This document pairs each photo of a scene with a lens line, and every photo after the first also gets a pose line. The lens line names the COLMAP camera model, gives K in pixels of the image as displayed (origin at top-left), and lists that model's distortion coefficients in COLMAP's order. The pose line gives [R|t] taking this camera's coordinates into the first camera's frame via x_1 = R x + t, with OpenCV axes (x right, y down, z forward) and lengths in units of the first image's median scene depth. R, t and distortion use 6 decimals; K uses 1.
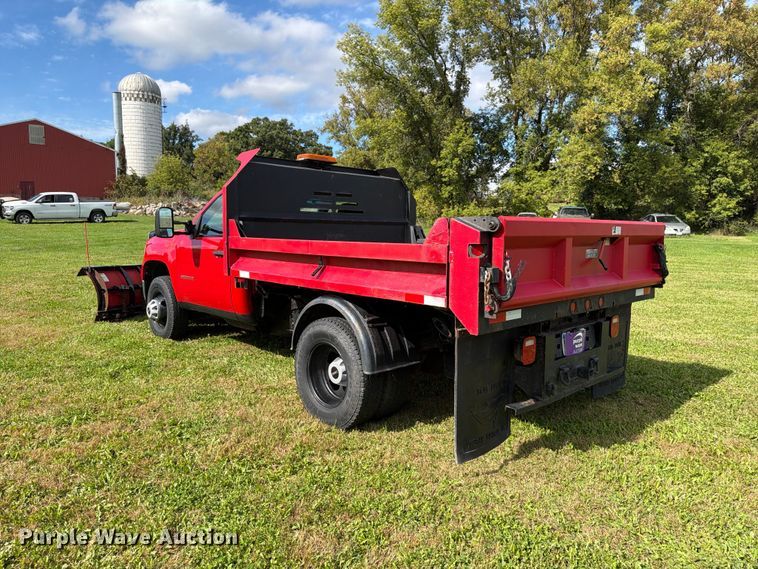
lens RADIAL K [[532.4, 0, 388.1], [0, 532.4, 291.2], [0, 0, 1]] dist [0.100508, -0.140552]
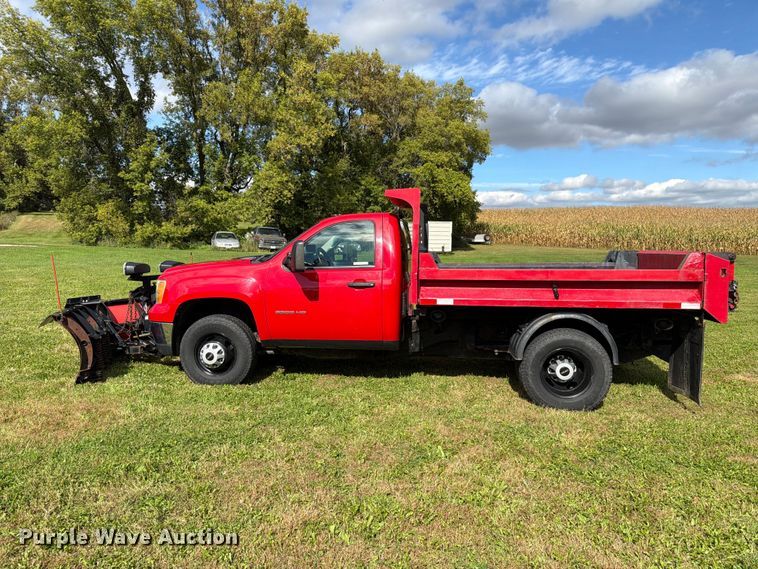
lens RADIAL K [[533.7, 0, 381.7], [0, 533.7, 288.7], [0, 0, 1]] dist [0.043865, -0.056844]
pose [[0.780006, -0.058179, 0.623061, -0.145733], [0.079801, 0.996787, -0.006826, -0.008466], [-0.620662, 0.055045, 0.782143, 0.030329]]
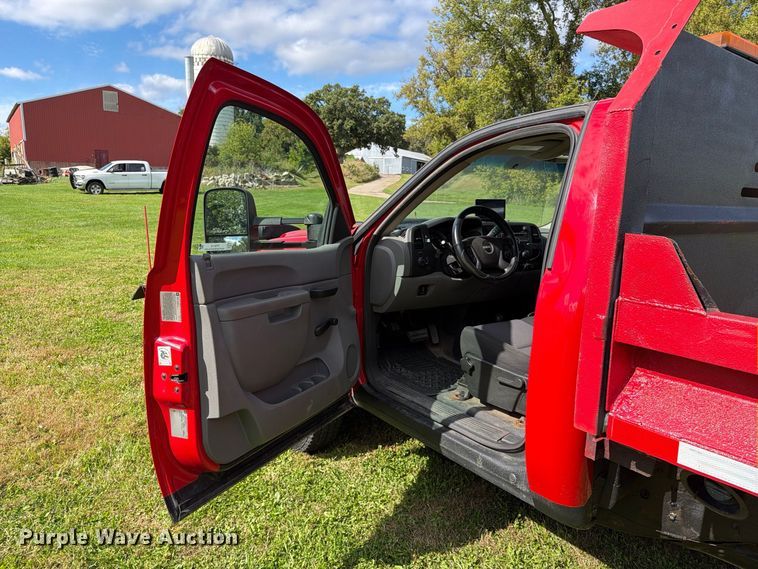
lens RADIAL K [[533.7, 0, 381.7], [0, 533.7, 288.7], [0, 0, 1]] dist [0.043865, -0.056844]
pose [[0.992796, 0.034625, -0.114708, -0.054423], [-0.029371, 0.998454, 0.047180, -0.016417], [0.116164, -0.043472, 0.992278, 0.102689]]
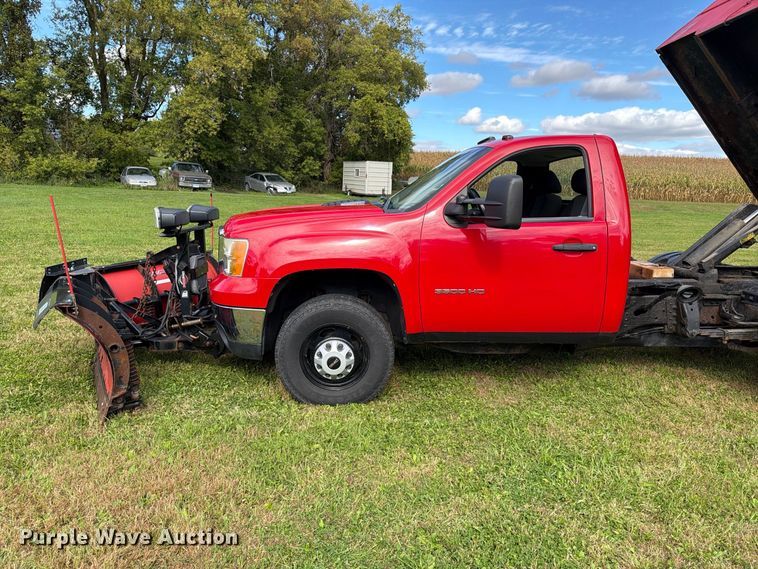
lens RADIAL K [[537.3, 0, 378.8], [0, 537.3, 296.4], [0, 0, 1]] dist [-0.023113, 0.003945]
pose [[0.659403, -0.142700, 0.738122, -0.153848], [0.072923, 0.989331, 0.126120, -0.017733], [-0.748244, -0.029338, 0.662774, 0.115997]]
